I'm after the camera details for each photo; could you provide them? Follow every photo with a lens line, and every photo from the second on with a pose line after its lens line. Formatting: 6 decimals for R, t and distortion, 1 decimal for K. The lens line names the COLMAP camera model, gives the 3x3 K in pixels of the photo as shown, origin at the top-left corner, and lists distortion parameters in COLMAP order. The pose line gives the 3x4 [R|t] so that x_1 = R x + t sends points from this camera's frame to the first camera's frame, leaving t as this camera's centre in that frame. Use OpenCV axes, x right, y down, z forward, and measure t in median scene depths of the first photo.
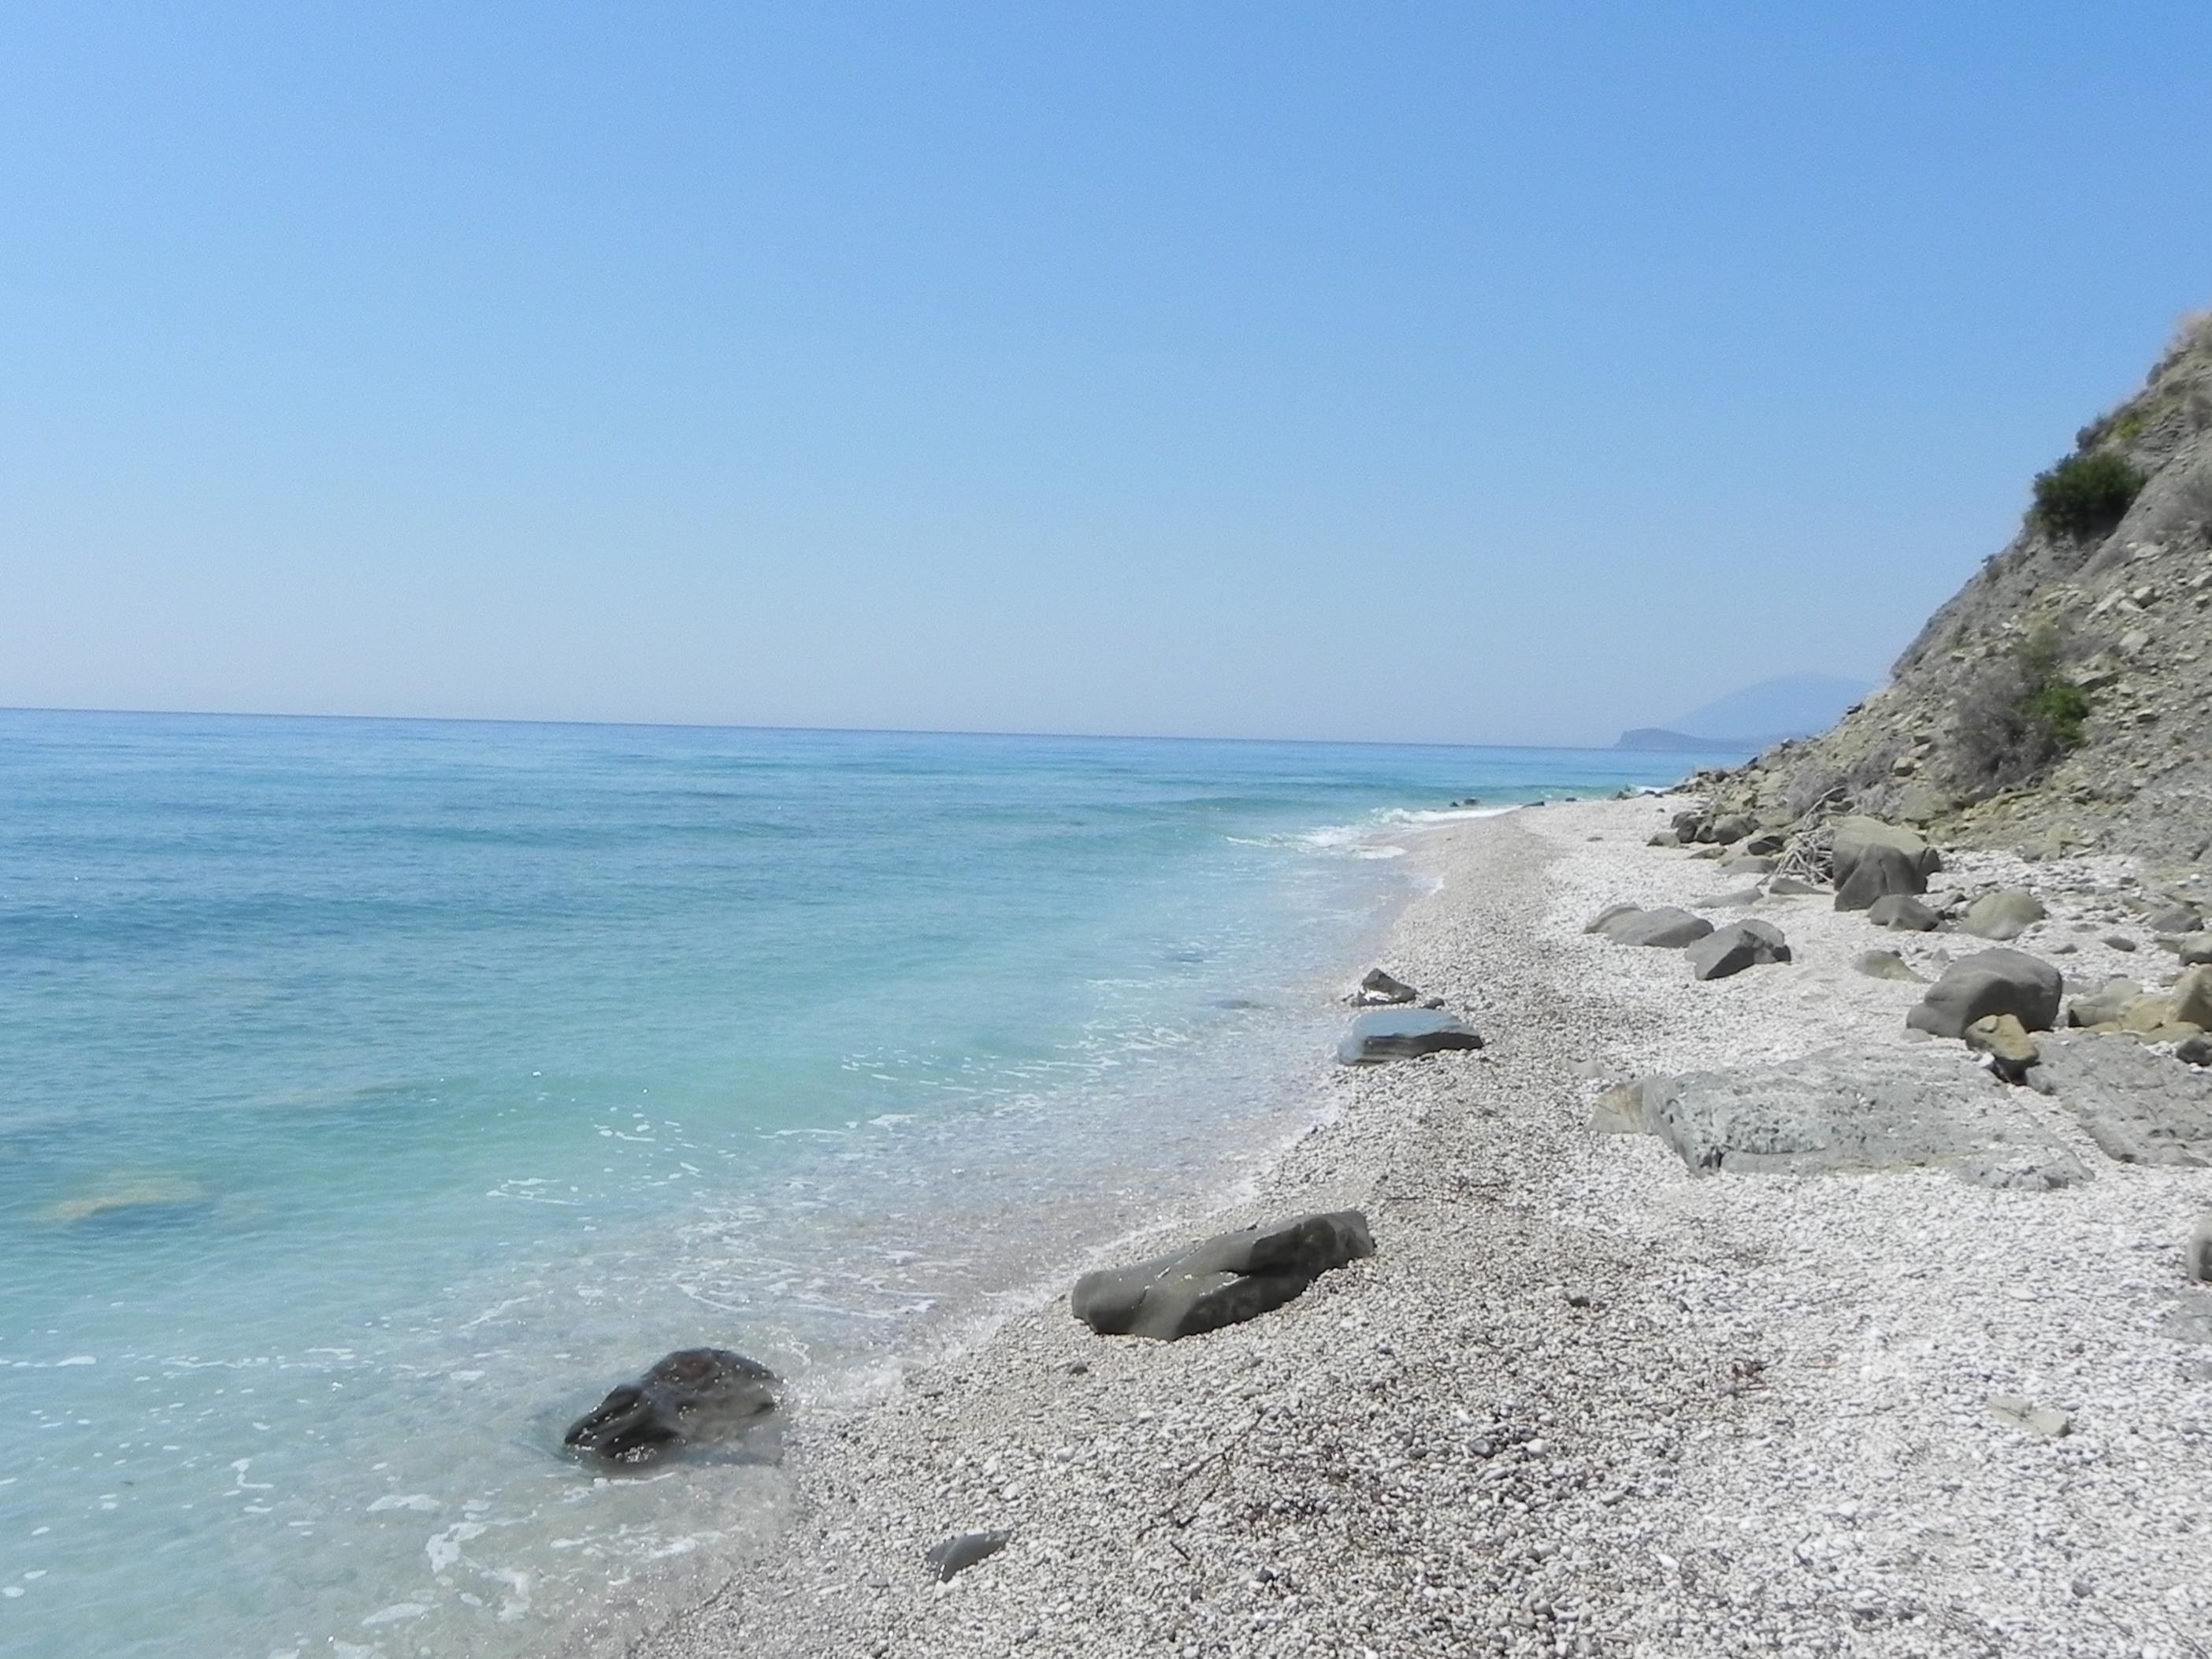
lens RADIAL K [[2110.9, 0, 1110.7], [0, 2110.9, 825.6], [0, 0, 1]] dist [-0.011522, 0.000000]
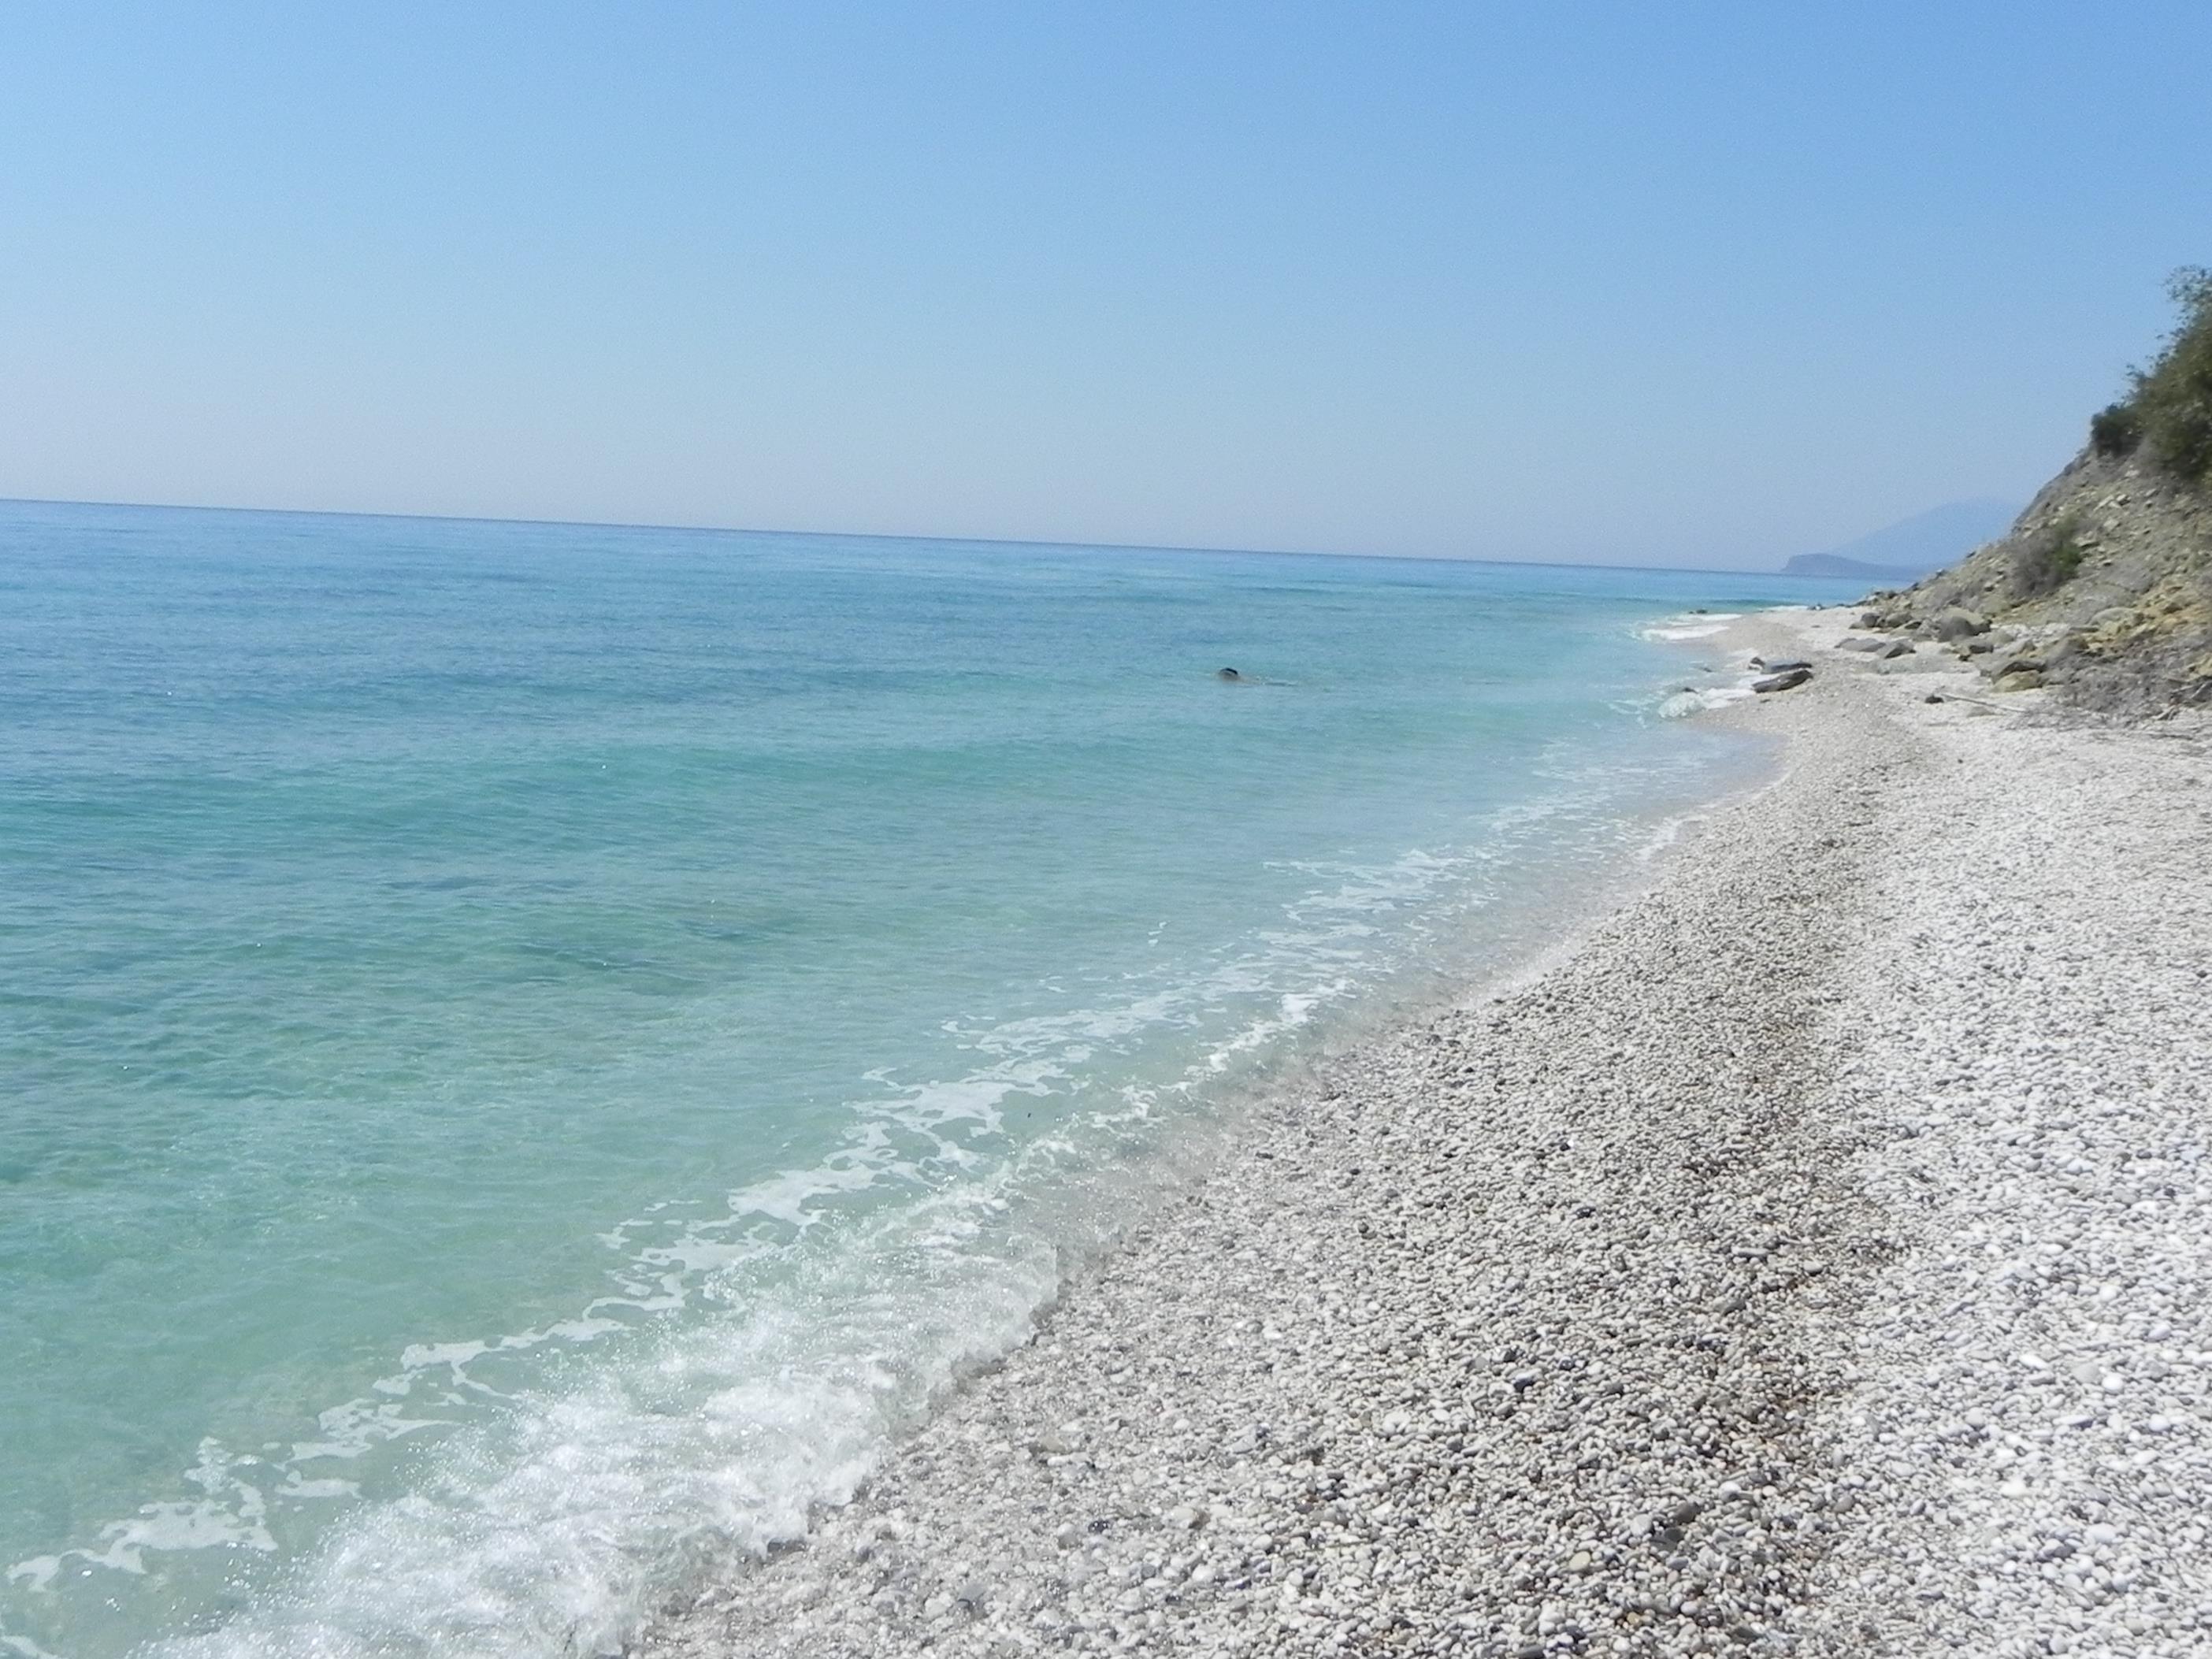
lens RADIAL K [[2110.9, 0, 1102.6], [0, 2110.9, 828.1], [0, 0, 1]] dist [-0.011522, 0.000000]
pose [[0.997073, 0.026140, -0.071849, -0.283177], [-0.019683, 0.995824, 0.089146, 0.035483], [0.073879, -0.087471, 0.993424, -0.975409]]
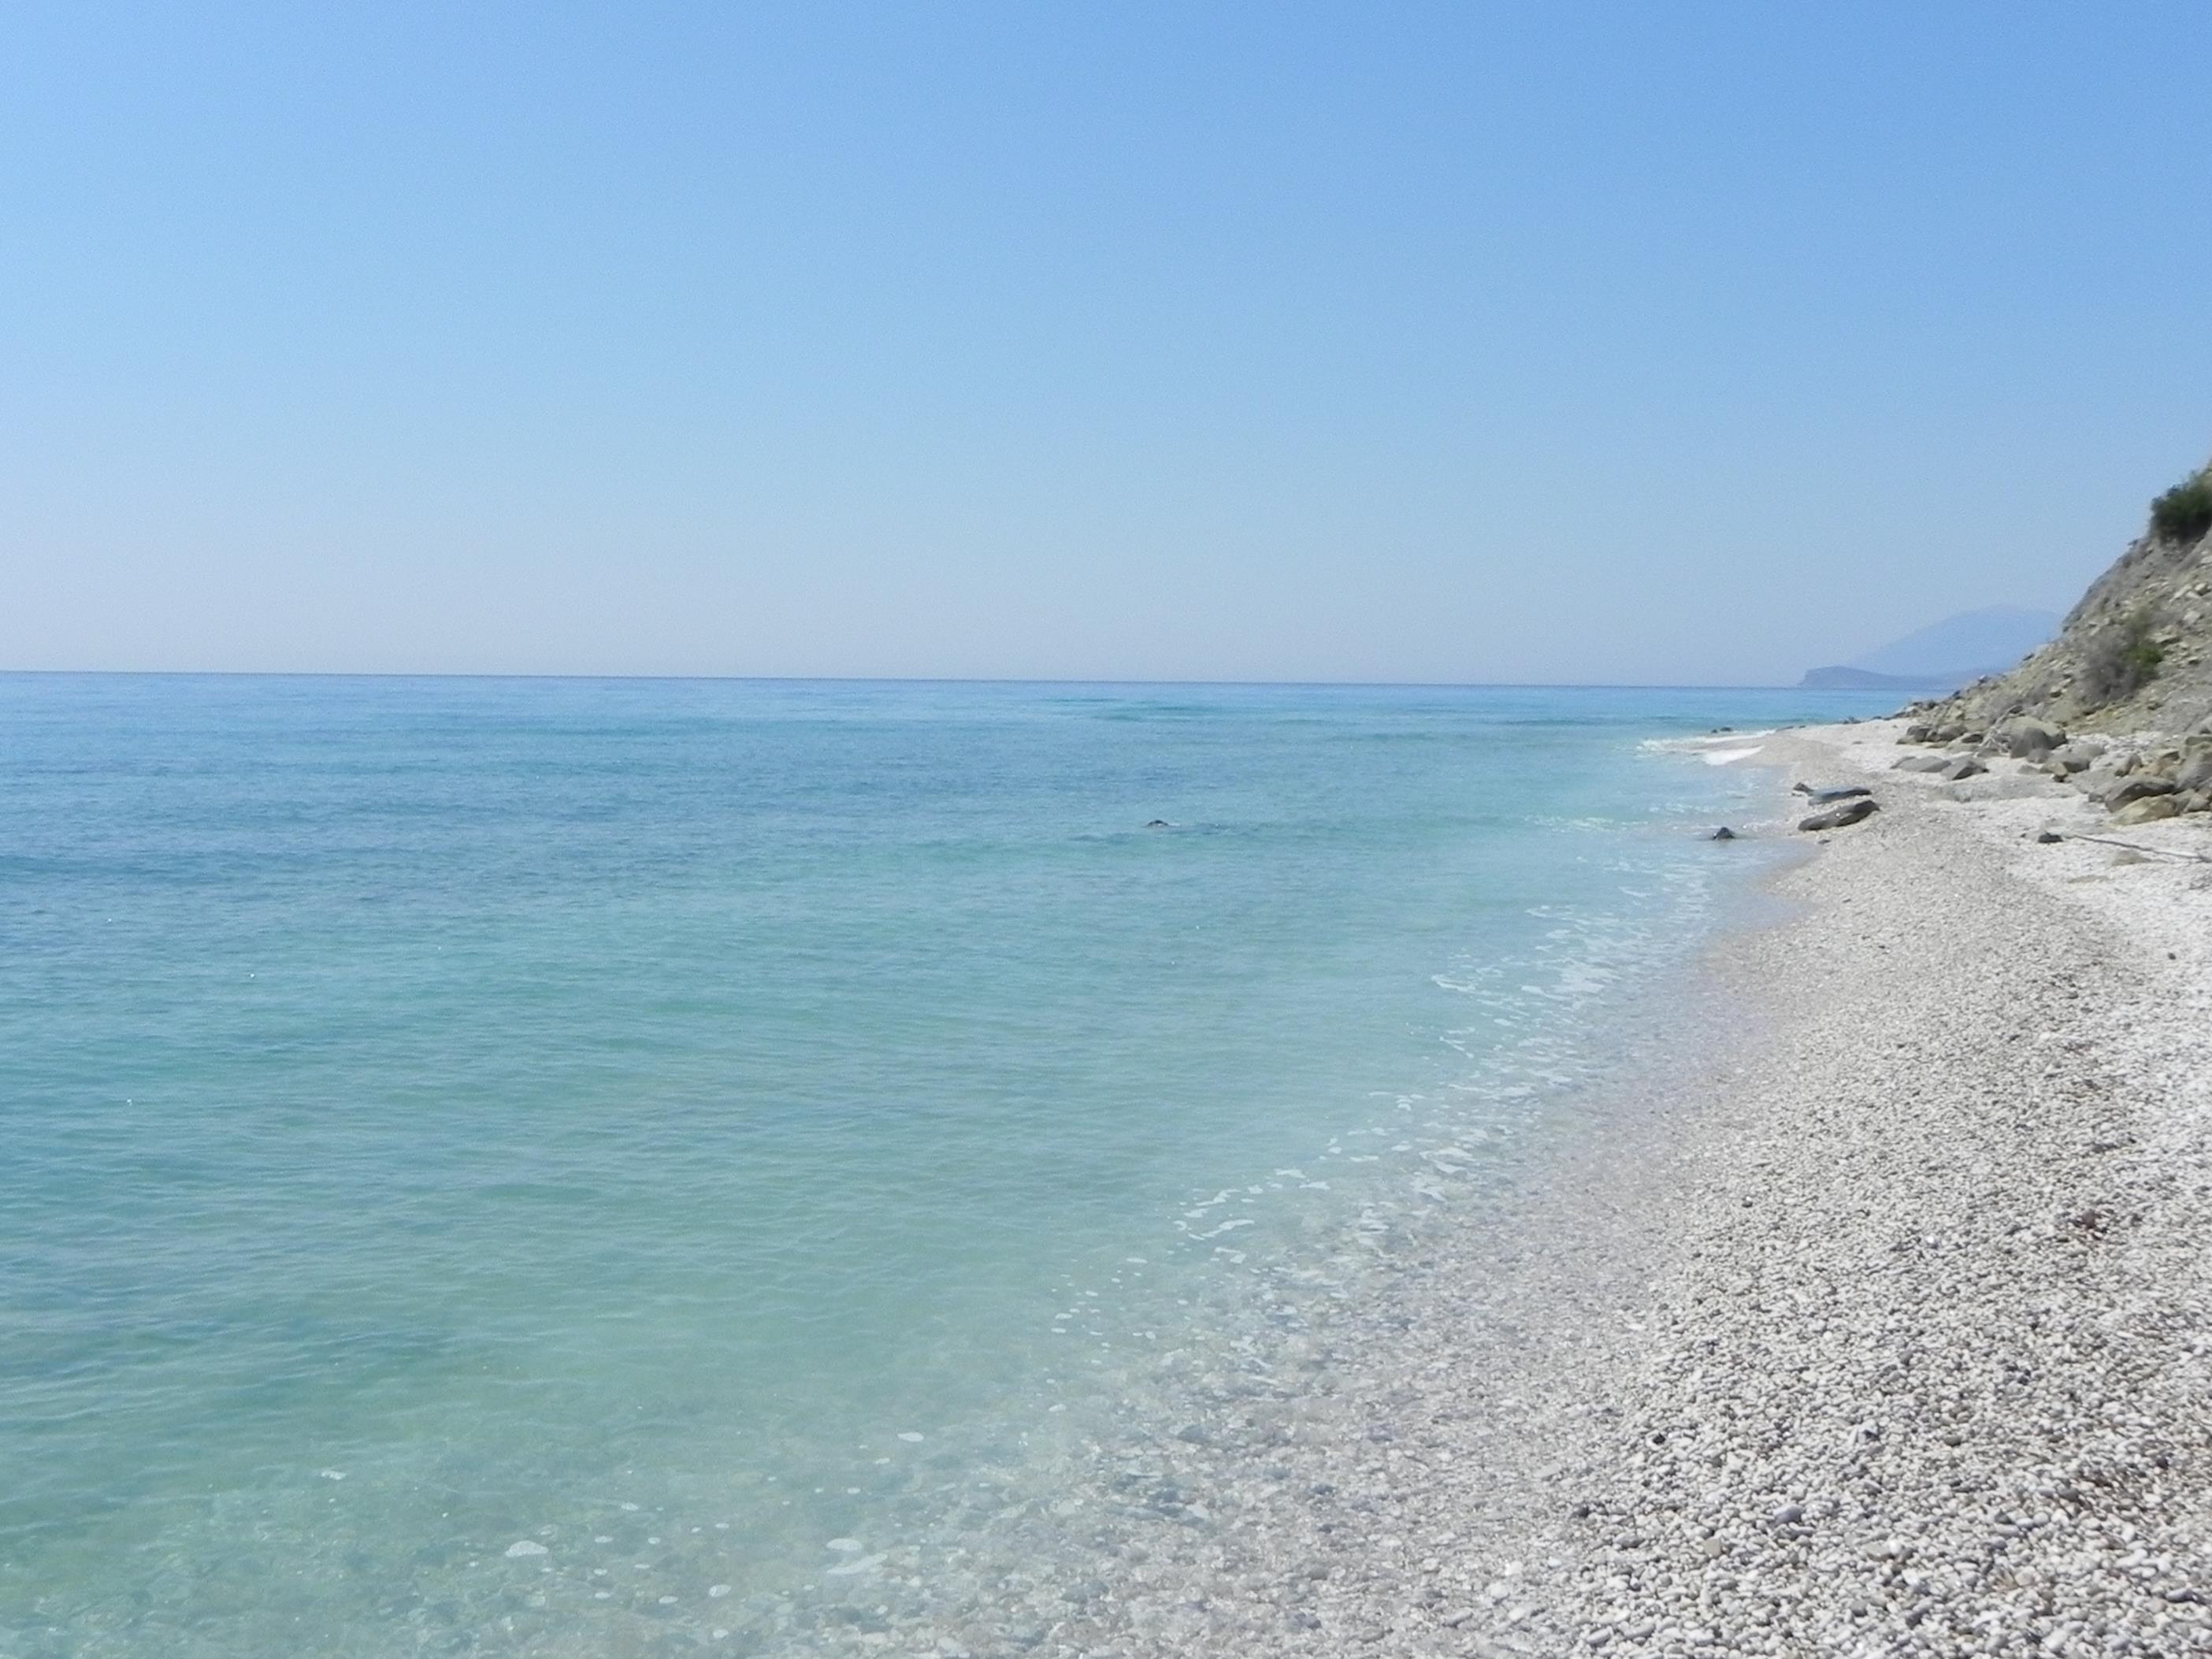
lens RADIAL K [[2110.9, 0, 1104.5], [0, 2110.9, 830.3], [0, 0, 1]] dist [-0.011522, 0.000000]
pose [[0.996459, -0.011444, -0.083301, -0.243965], [0.013635, 0.999575, 0.025784, 0.028735], [0.082971, -0.026828, 0.996191, -0.746085]]
